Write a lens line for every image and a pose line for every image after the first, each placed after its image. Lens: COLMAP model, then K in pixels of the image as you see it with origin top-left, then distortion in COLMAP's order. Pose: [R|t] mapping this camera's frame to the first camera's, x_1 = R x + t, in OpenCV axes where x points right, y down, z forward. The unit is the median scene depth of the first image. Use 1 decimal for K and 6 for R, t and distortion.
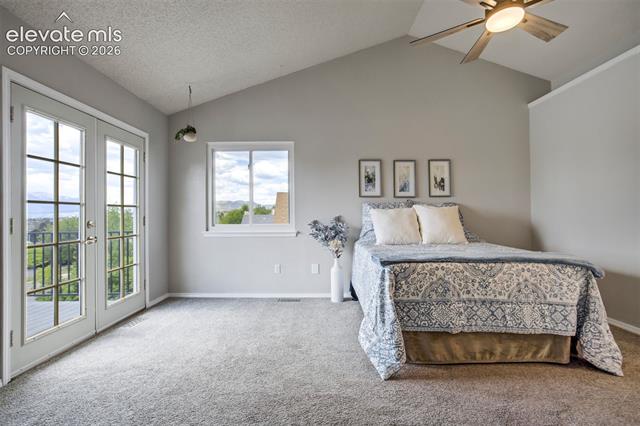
lens RADIAL K [[299.3, 0, 320.0], [0, 299.3, 213.0], [0, 0, 1]] dist [-0.041462, 0.024216]
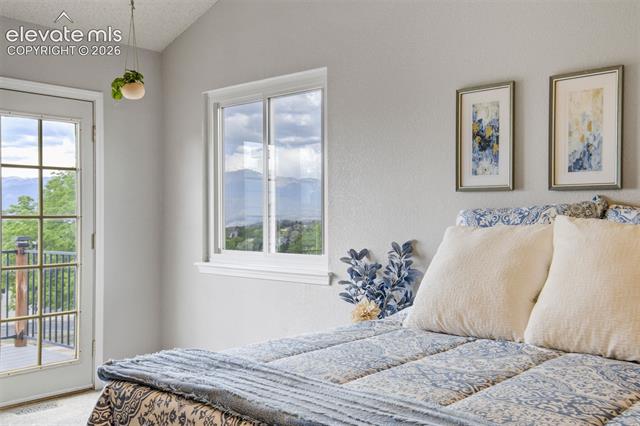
lens RADIAL K [[653.8, 0, 320.0], [0, 653.8, 213.0], [0, 0, 1]] dist [0.086974, 0.006620]
pose [[0.734305, 0.001780, -0.678817, 0.556794], [-0.000384, 0.999997, 0.002206, -0.028160], [0.678820, -0.001359, 0.734304, 0.290404]]
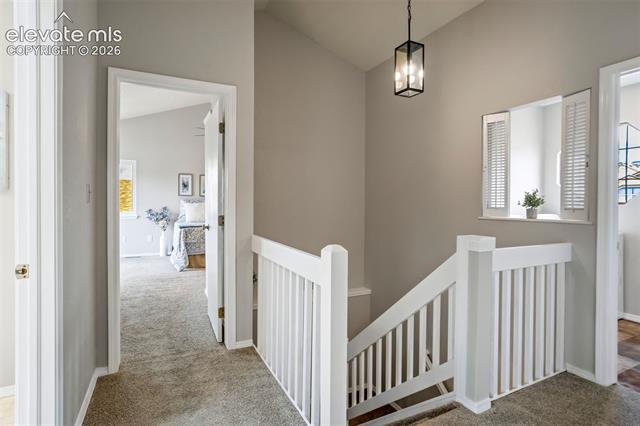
lens RADIAL K [[332.1, 0, 319.5], [0, 332.1, 202.1], [0, 0, 1]] dist [-0.057515, -0.000226]
pose [[0.894071, 0.011310, 0.447782, 0.011671], [-0.016153, 0.999845, 0.006997, -0.041857], [-0.447634, -0.013489, 0.894115, -1.040845]]
